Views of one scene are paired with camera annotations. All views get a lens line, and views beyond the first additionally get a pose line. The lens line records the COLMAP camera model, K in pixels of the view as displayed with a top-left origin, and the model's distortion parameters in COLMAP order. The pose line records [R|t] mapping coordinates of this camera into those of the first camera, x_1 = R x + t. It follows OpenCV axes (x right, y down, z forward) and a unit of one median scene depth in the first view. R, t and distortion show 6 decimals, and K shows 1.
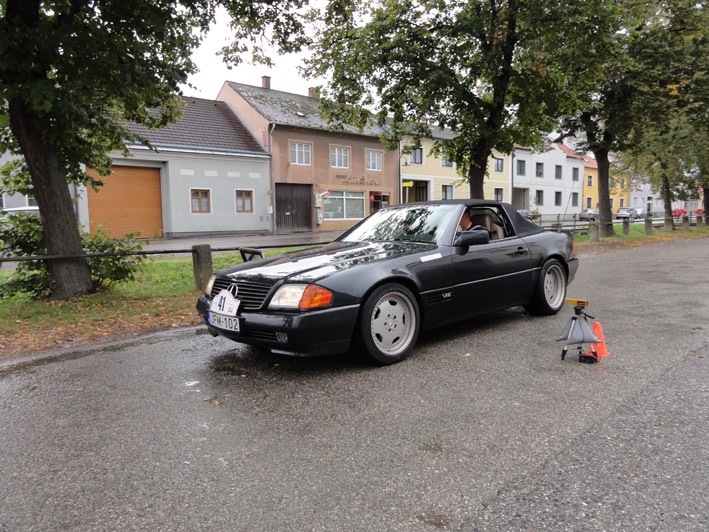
lens RADIAL K [[542.5, 0, 354.5], [0, 542.5, 266.0], [0, 0, 1]] dist [0.002067, 0.000631]
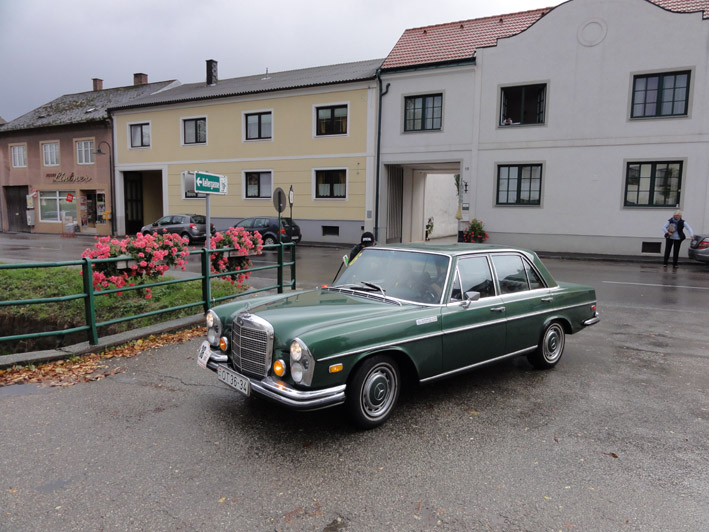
lens RADIAL K [[497.9, 0, 356.0], [0, 497.9, 268.4], [0, 0, 1]] dist [0.002625, 0.001400]
pose [[0.342633, 0.152179, -0.927062, 0.922110], [-0.077168, 0.988018, 0.133665, -0.154284], [0.936295, 0.025742, 0.350271, 1.138536]]
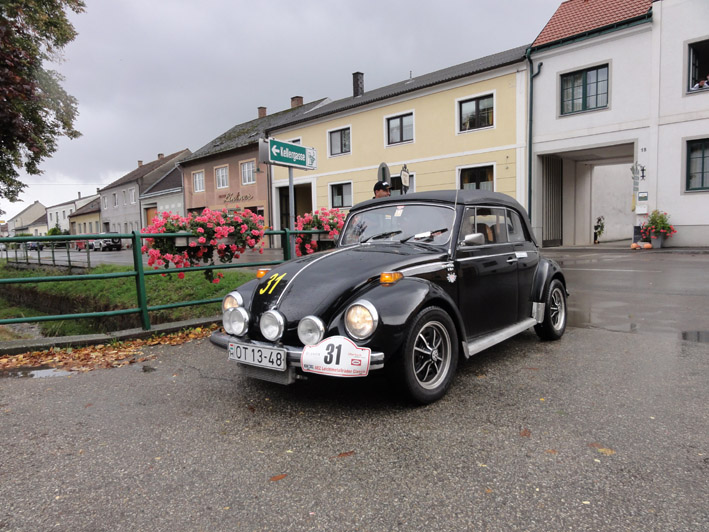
lens RADIAL K [[497.9, 0, 356.0], [0, 497.9, 268.4], [0, 0, 1]] dist [0.002625, 0.001400]
pose [[0.031795, 0.117980, -0.992507, 0.892440], [-0.025366, 0.992784, 0.117200, -0.139456], [0.999172, 0.021450, 0.034558, 1.167419]]
